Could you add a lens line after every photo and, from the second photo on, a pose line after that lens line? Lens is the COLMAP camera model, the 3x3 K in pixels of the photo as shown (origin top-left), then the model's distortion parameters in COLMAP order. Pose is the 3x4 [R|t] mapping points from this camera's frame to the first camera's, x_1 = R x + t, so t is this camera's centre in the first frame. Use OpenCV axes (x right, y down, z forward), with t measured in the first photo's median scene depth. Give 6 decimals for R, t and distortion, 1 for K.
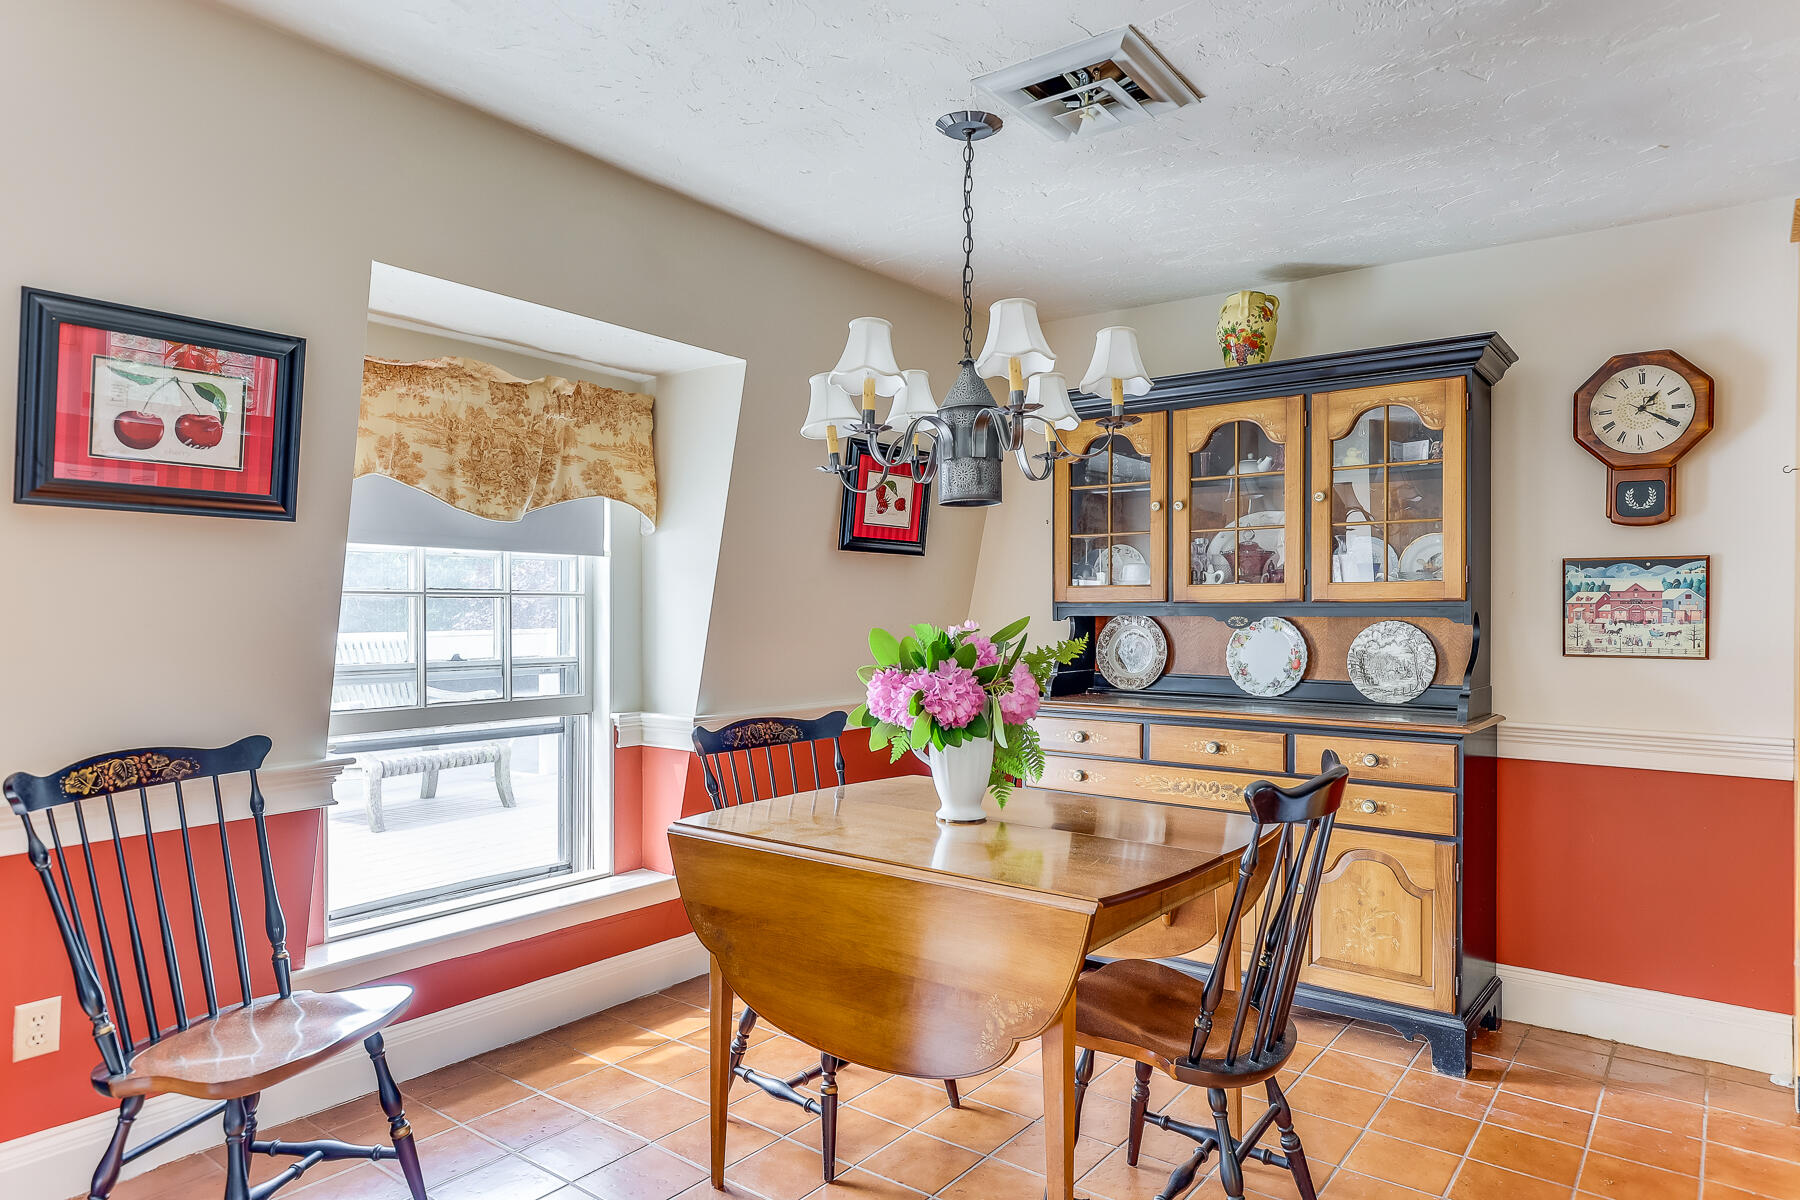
lens RADIAL K [[1095.8, 0, 909.2], [0, 1095.8, 609.6], [0, 0, 1]] dist [0.001903, 0.000270]
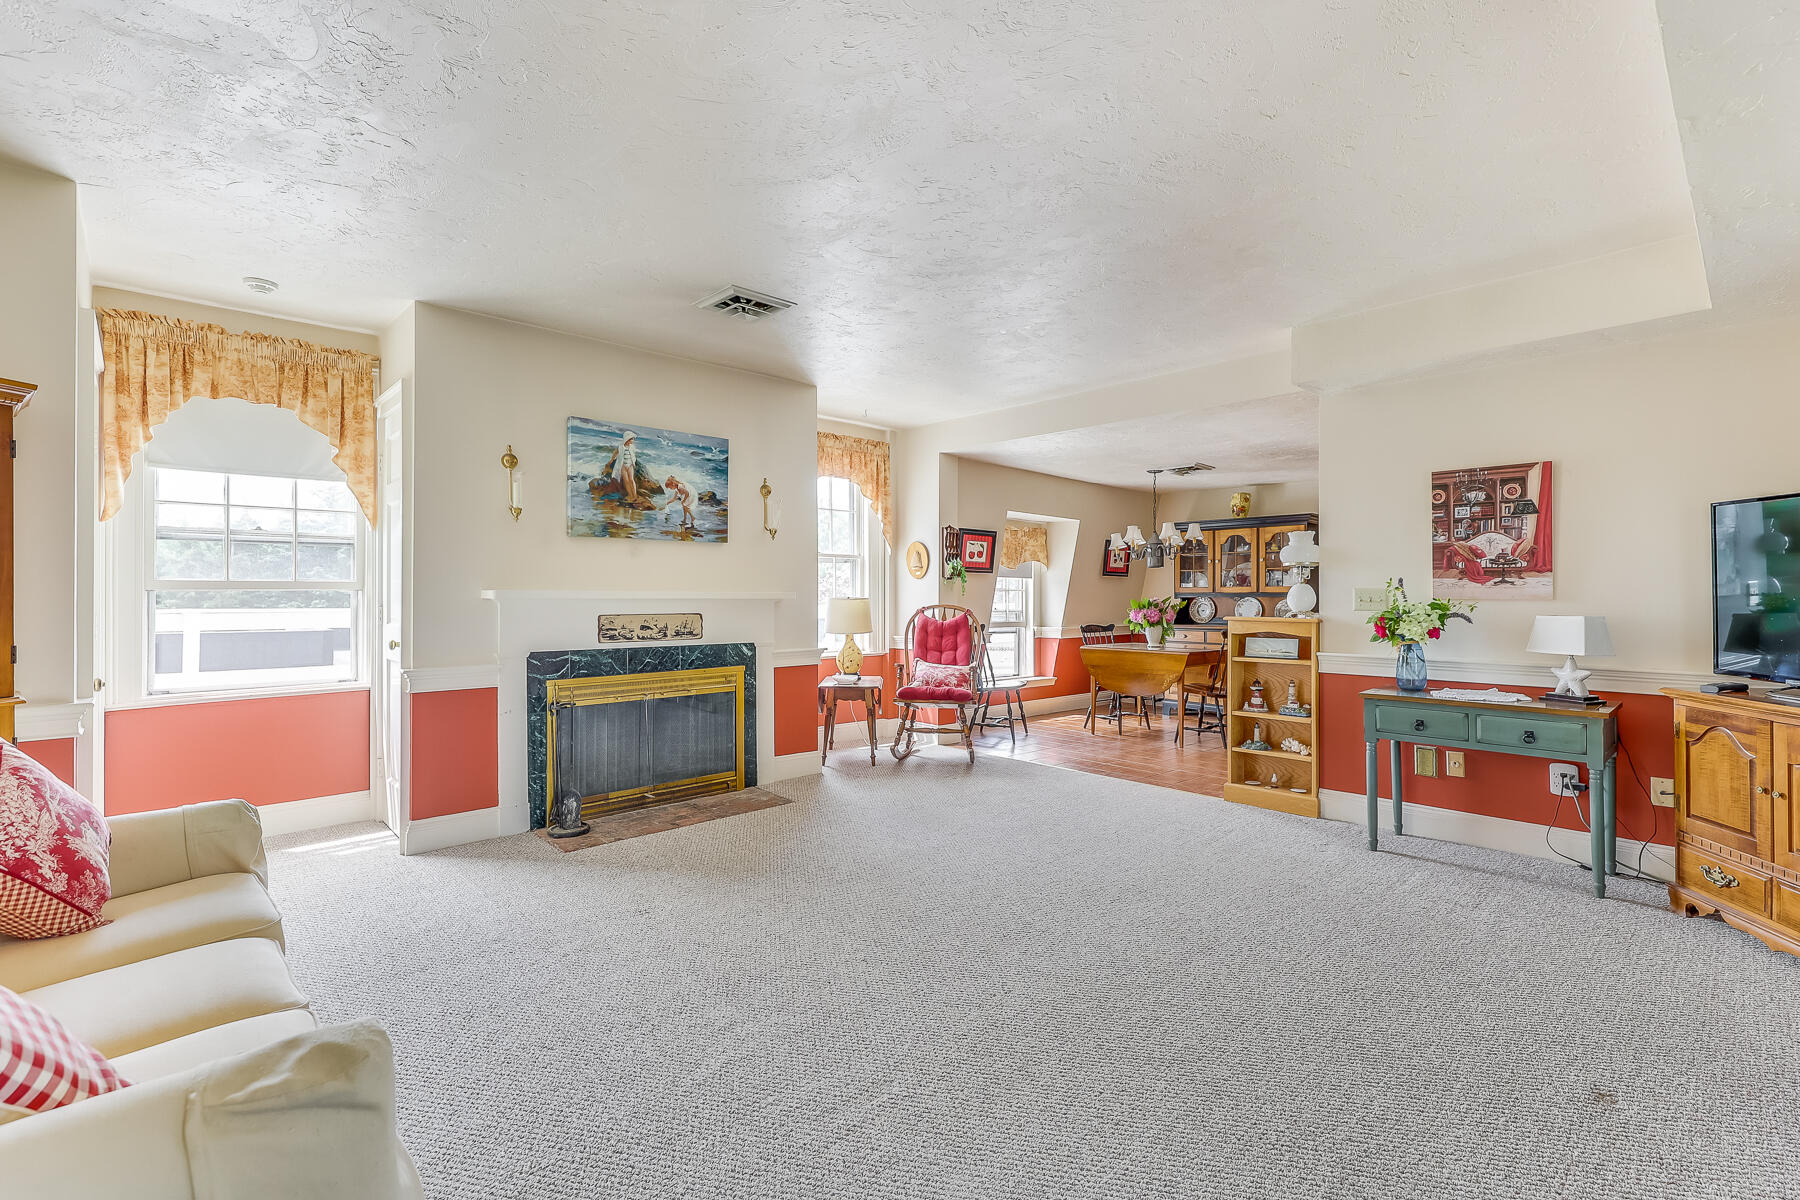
lens RADIAL K [[819.3, 0, 900.9], [0, 819.3, 594.1], [0, 0, 1]] dist [-0.000068, 0.000081]
pose [[0.985098, 0.000457, -0.171993, -0.245554], [-0.001201, 0.999990, -0.004225, 0.008694], [0.171989, 0.004368, 0.985089, -1.487647]]
